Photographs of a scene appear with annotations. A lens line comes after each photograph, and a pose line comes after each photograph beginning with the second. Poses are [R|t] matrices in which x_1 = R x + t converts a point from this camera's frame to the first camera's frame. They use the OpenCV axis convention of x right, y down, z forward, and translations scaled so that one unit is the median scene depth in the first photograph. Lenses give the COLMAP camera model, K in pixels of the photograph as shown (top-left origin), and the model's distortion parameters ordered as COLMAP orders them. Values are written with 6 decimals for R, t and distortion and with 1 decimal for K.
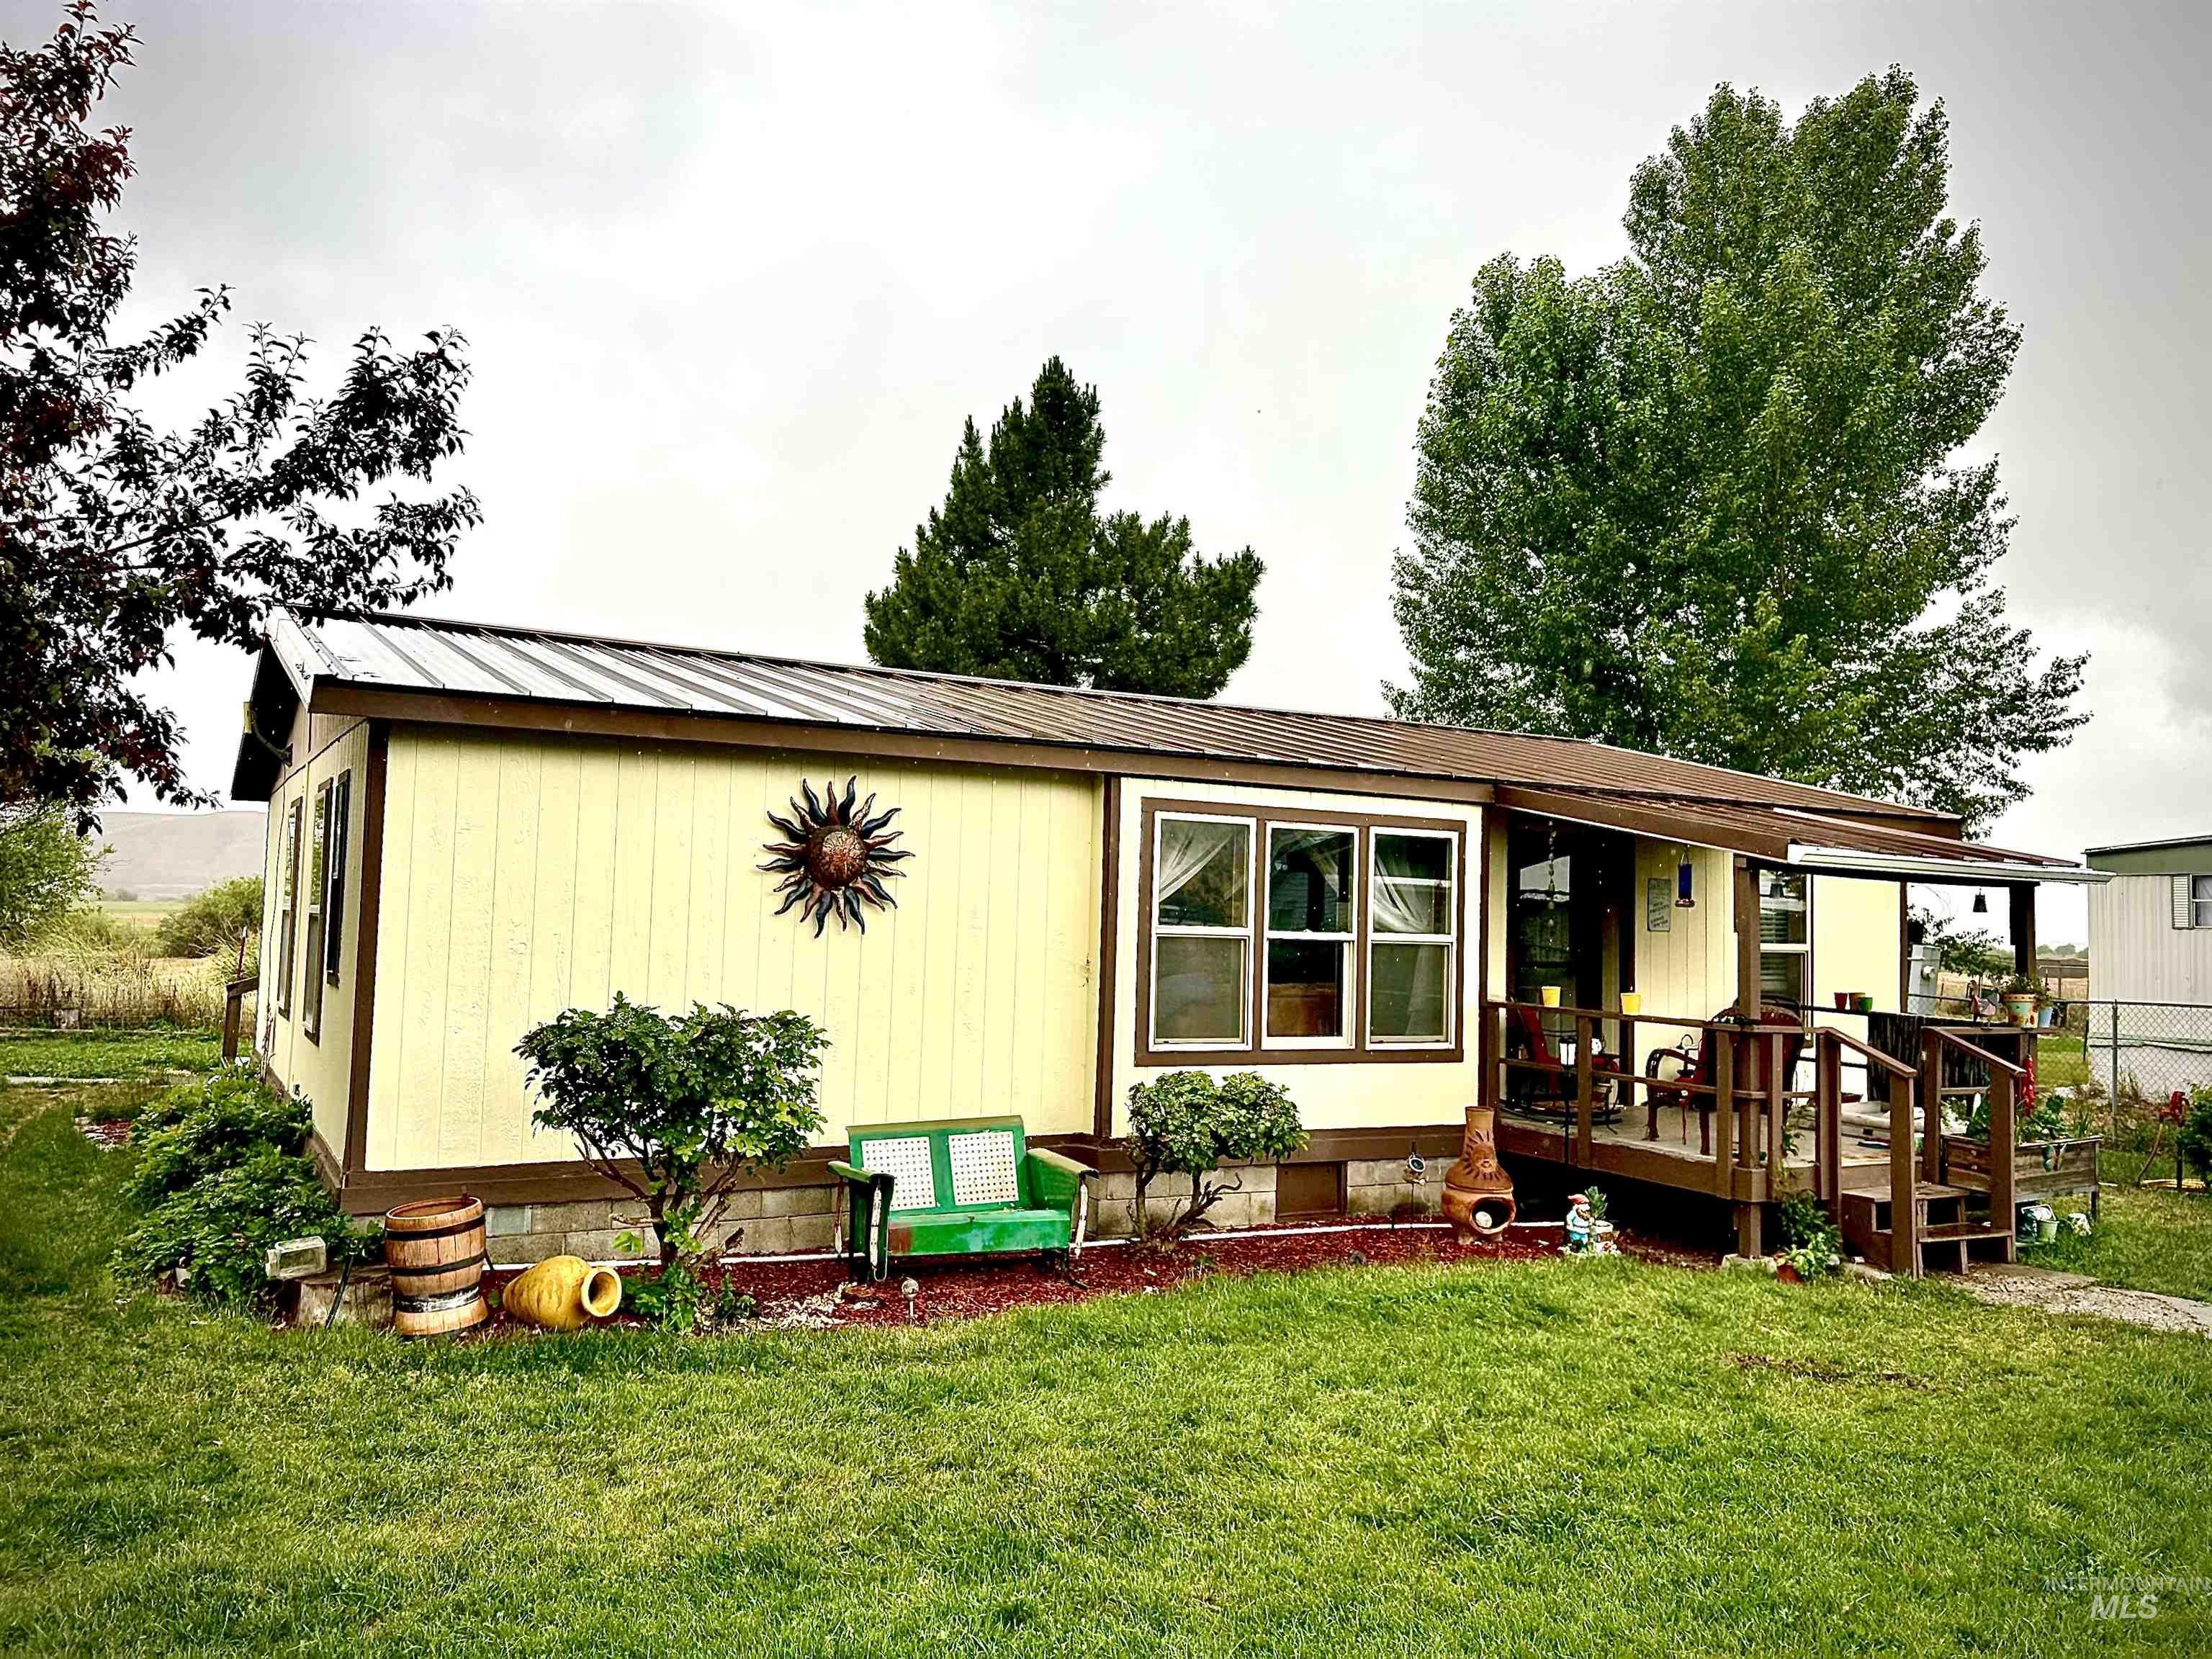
lens RADIAL K [[1640.0, 0, 1106.0], [0, 1640.0, 829.5], [0, 0, 1]] dist [0.076952, -0.086346]
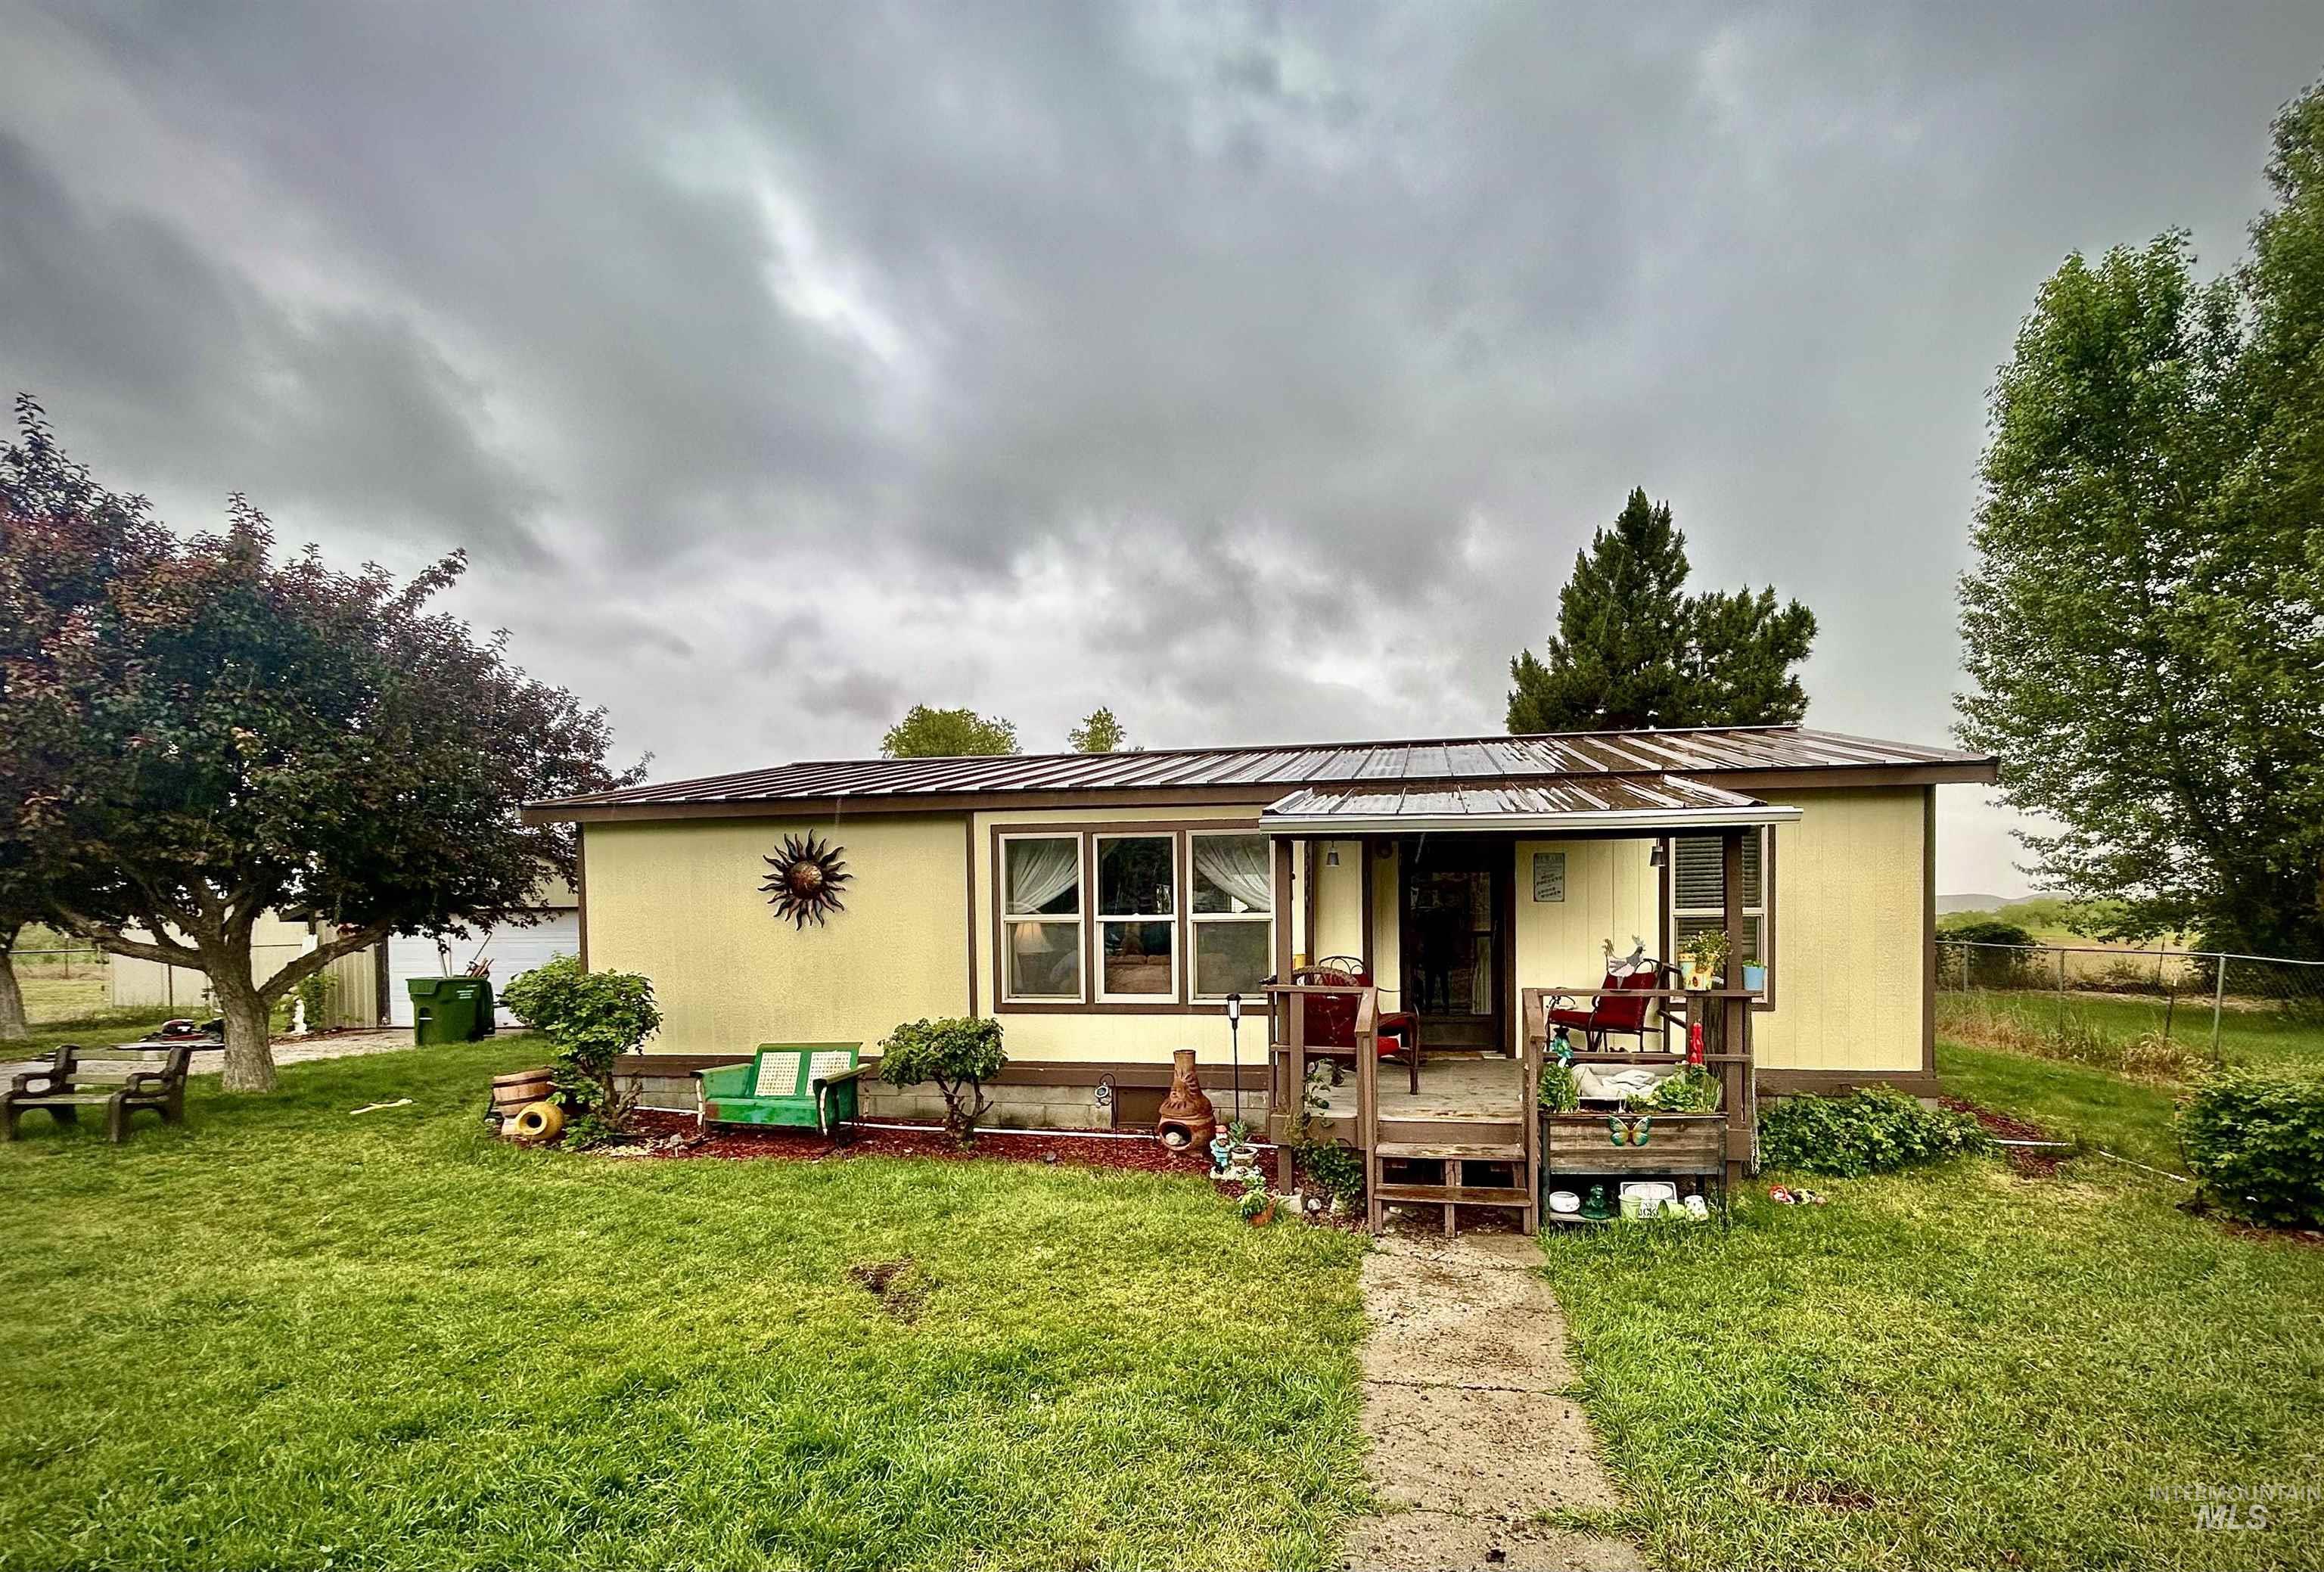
lens RADIAL K [[1009.1, 0, 1234.3], [0, 1009.1, 967.6], [0, 0, 1]] dist [-0.009676, 0.000007]
pose [[0.784159, -0.005235, -0.620537, 0.678263], [0.066867, 0.994855, 0.076107, 0.047383], [0.616946, -0.101173, 0.780475, 0.409456]]
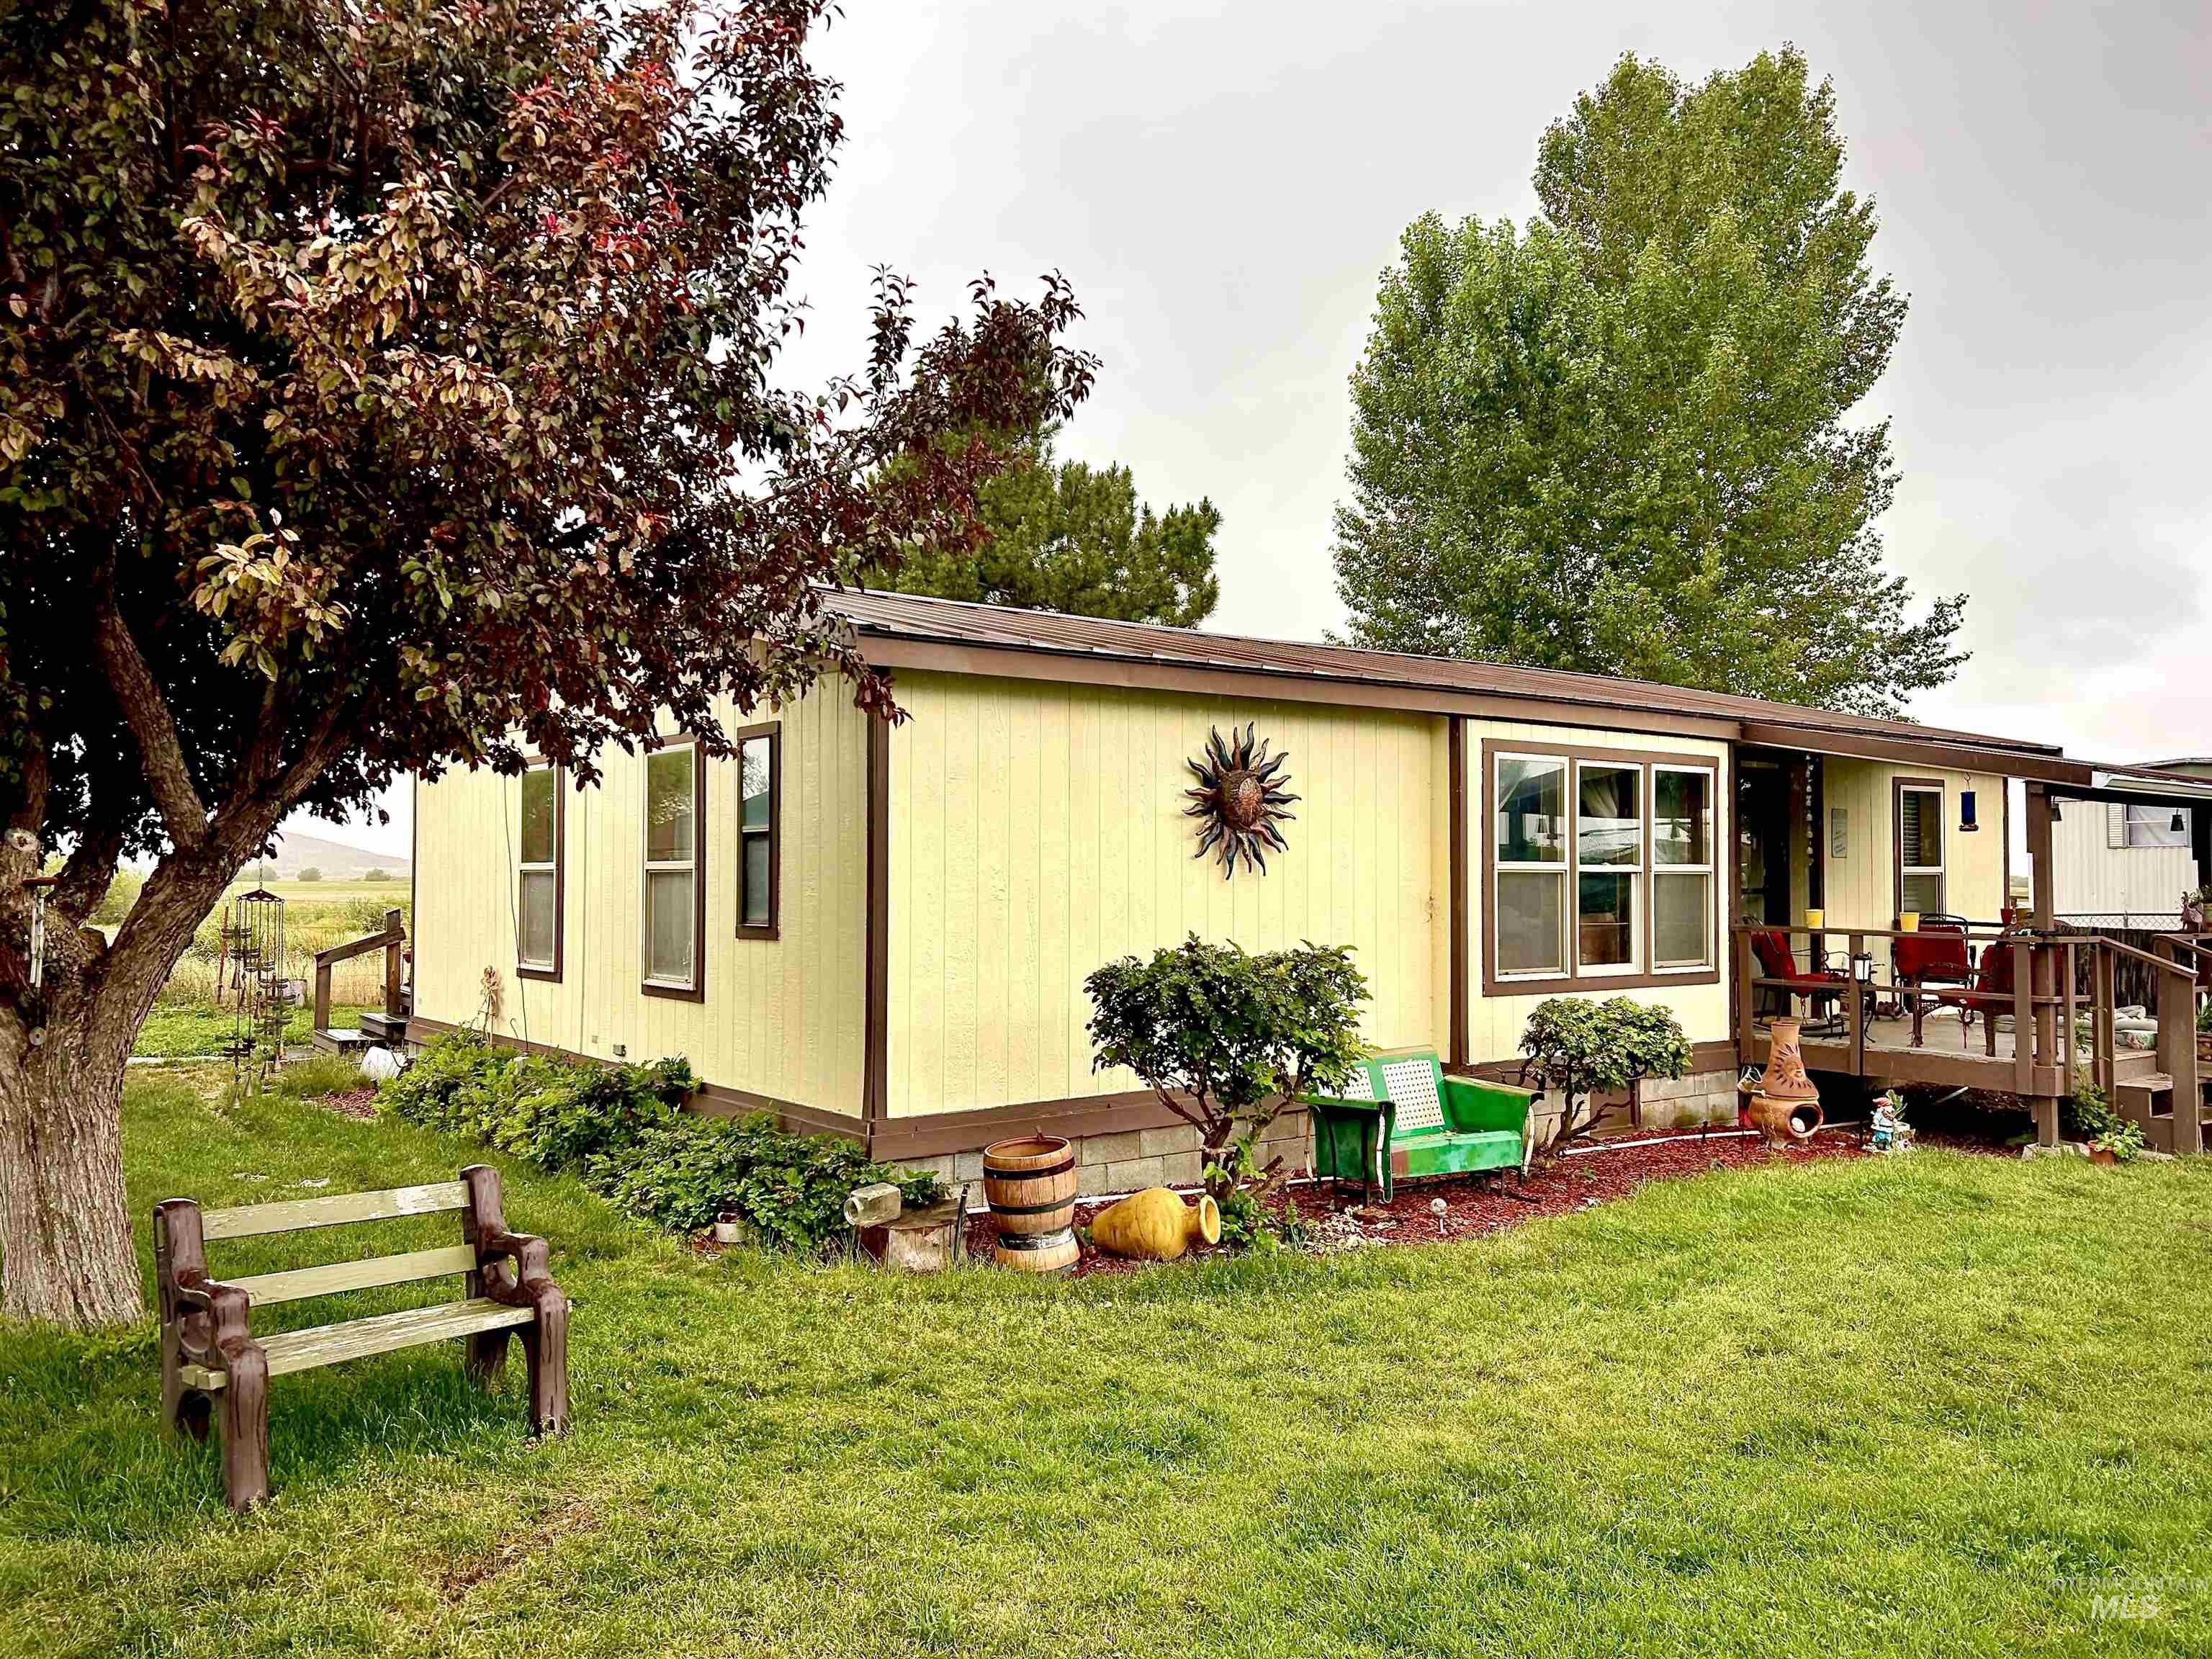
lens RADIAL K [[1635.1, 0, 1114.5], [0, 1635.1, 843.3], [0, 0, 1]] dist [0.075864, -0.083265]
pose [[0.989483, -0.023645, 0.142701, -0.334720], [0.018256, 0.999074, 0.038955, 0.001790], [-0.143490, -0.035941, 0.988999, 0.002844]]
